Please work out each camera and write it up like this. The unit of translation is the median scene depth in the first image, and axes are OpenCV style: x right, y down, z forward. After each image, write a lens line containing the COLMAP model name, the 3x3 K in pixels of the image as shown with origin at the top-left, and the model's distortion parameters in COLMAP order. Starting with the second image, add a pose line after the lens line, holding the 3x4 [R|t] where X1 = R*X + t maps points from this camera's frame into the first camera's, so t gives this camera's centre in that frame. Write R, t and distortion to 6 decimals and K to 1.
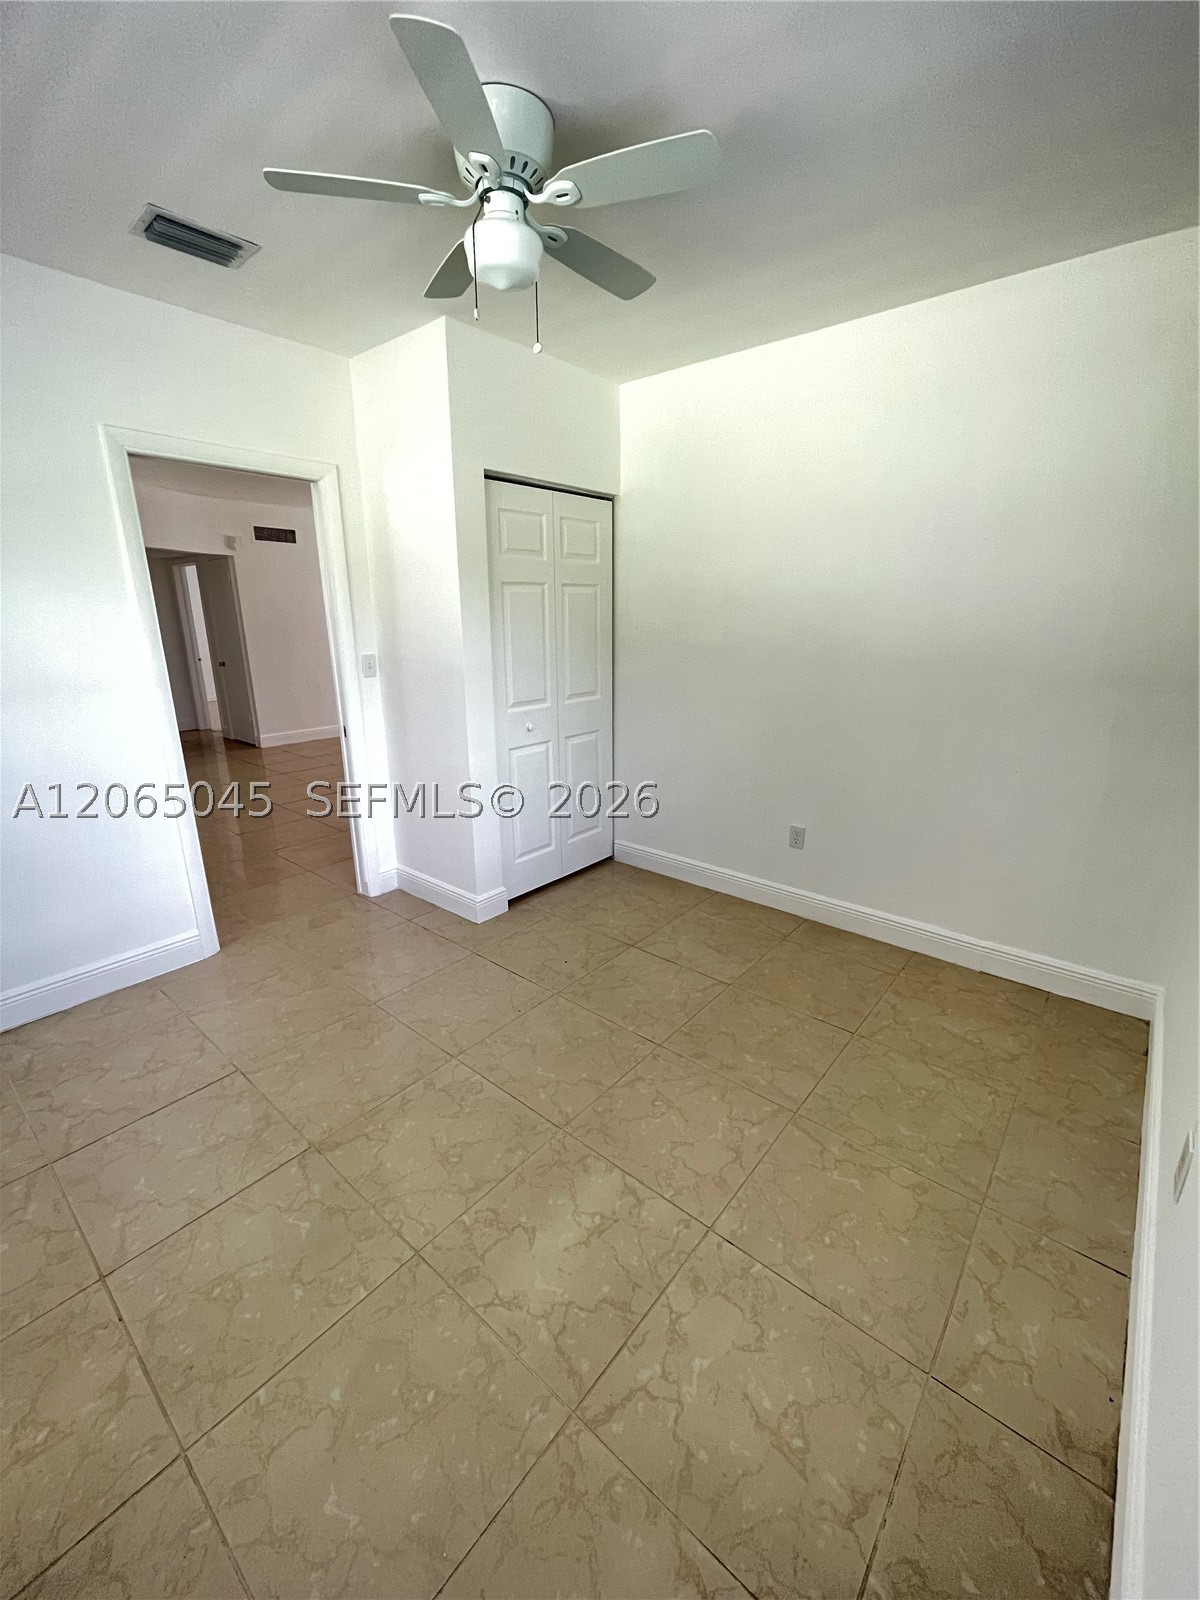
lens RADIAL K [[651.3, 0, 598.3], [0, 651.3, 796.0], [0, 0, 1]] dist [-0.001934, -0.001003]
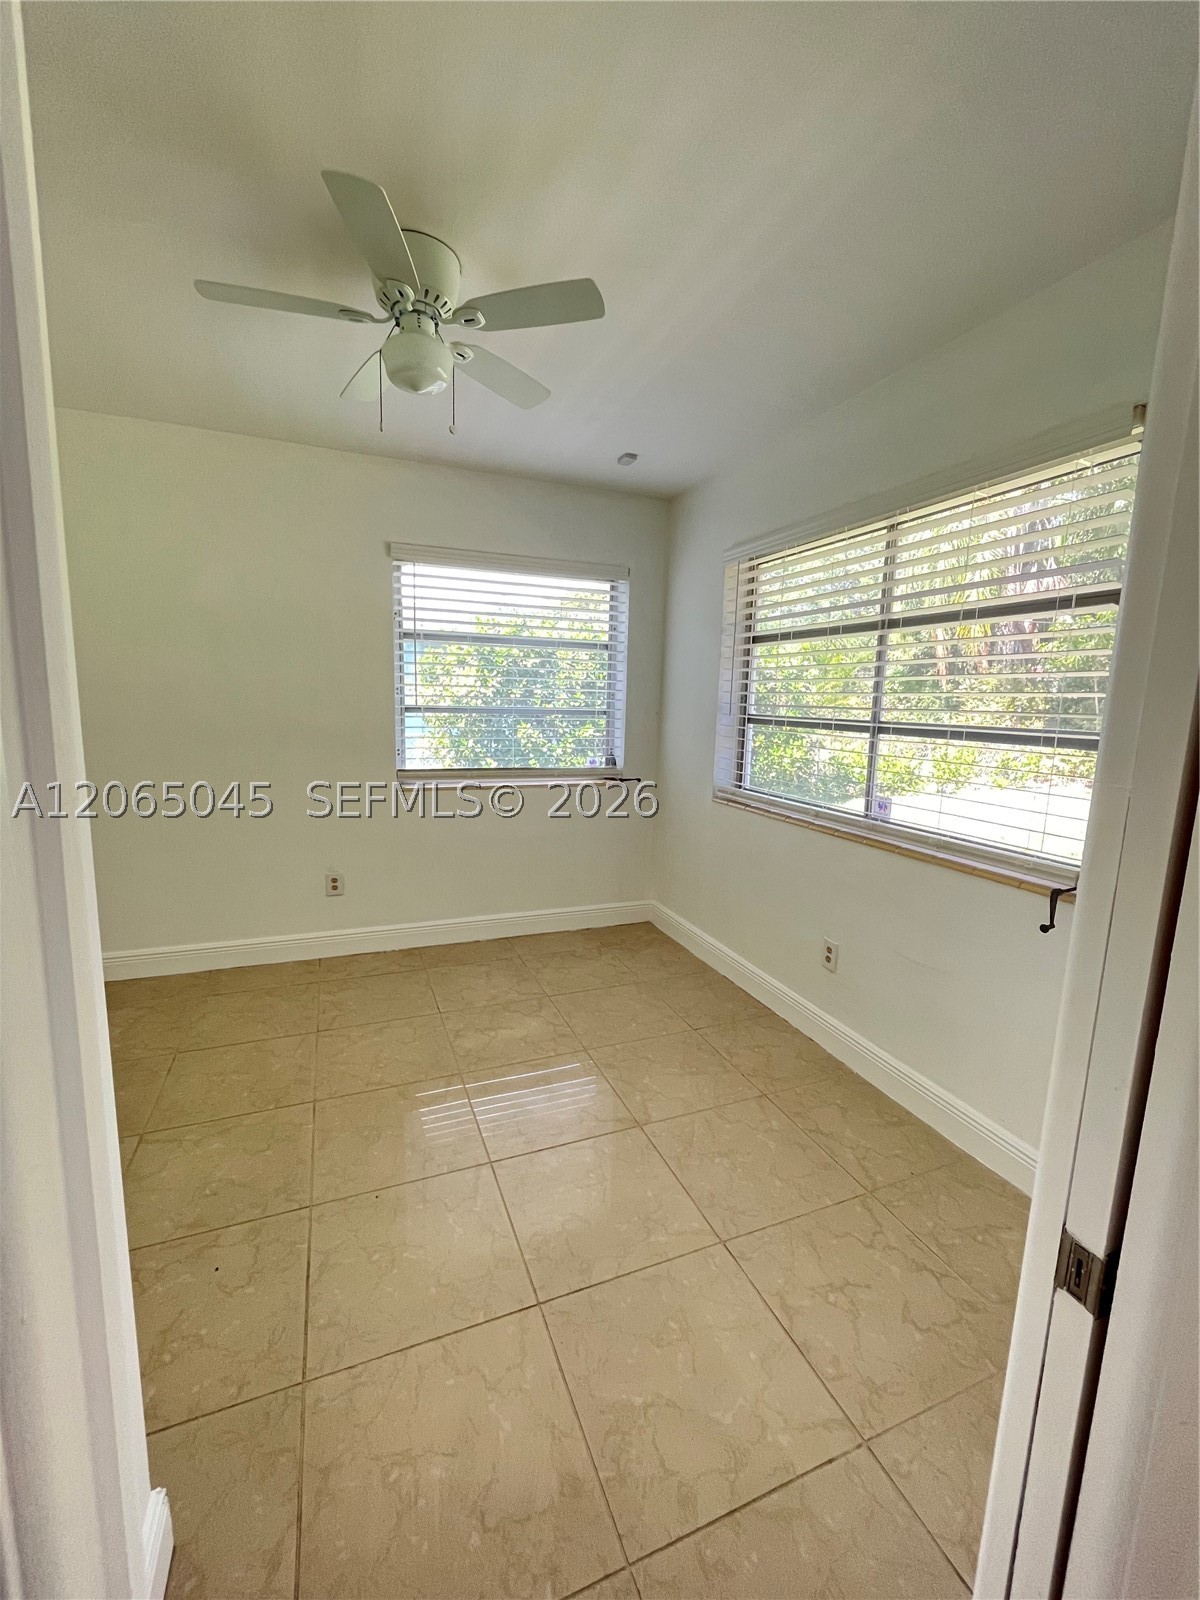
lens RADIAL K [[651.3, 0, 598.3], [0, 651.3, 796.0], [0, 0, 1]] dist [-0.001934, -0.001003]
pose [[-0.883792, -0.087392, 0.459645, -1.002063], [0.106445, 0.919083, 0.379415, -0.529924], [-0.455610, 0.384251, -0.802976, 2.034430]]
